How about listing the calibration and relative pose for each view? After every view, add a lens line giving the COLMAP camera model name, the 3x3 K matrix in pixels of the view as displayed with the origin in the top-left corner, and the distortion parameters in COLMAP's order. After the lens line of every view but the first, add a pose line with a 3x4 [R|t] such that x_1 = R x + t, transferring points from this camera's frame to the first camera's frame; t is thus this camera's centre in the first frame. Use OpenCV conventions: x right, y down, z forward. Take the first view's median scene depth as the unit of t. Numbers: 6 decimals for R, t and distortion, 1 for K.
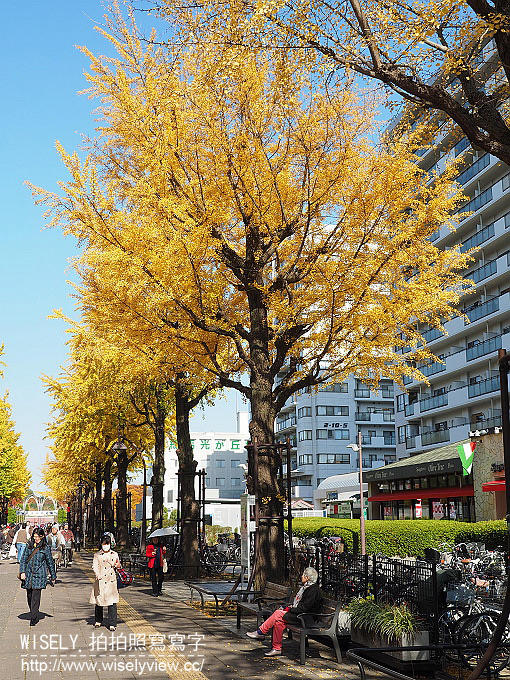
lens RADIAL K [[873.6, 0, 255.0], [0, 873.6, 340.1], [0, 0, 1]] dist [0.016706, 0.000000]
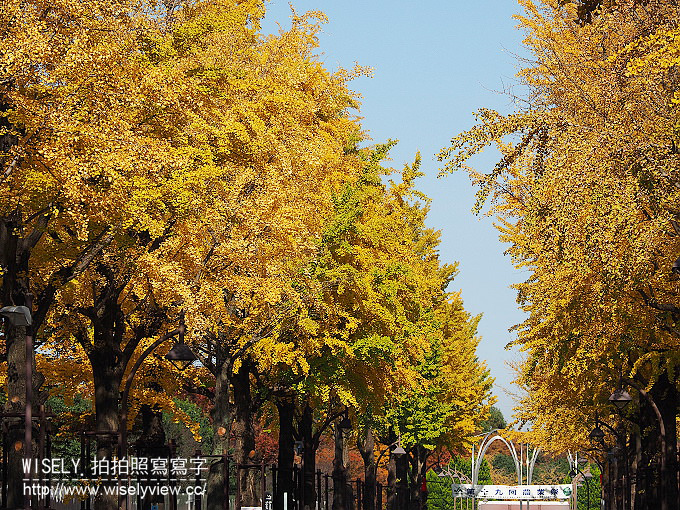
lens RADIAL K [[3565.1, 0, 340.0], [0, 3565.1, 255.0], [0, 0, 1]] dist [0.318186, 0.000000]
pose [[0.958000, -0.009208, -0.286619, 0.072204], [0.046523, 0.991234, 0.123653, -0.057620], [0.282968, -0.131794, 0.950031, -0.274077]]
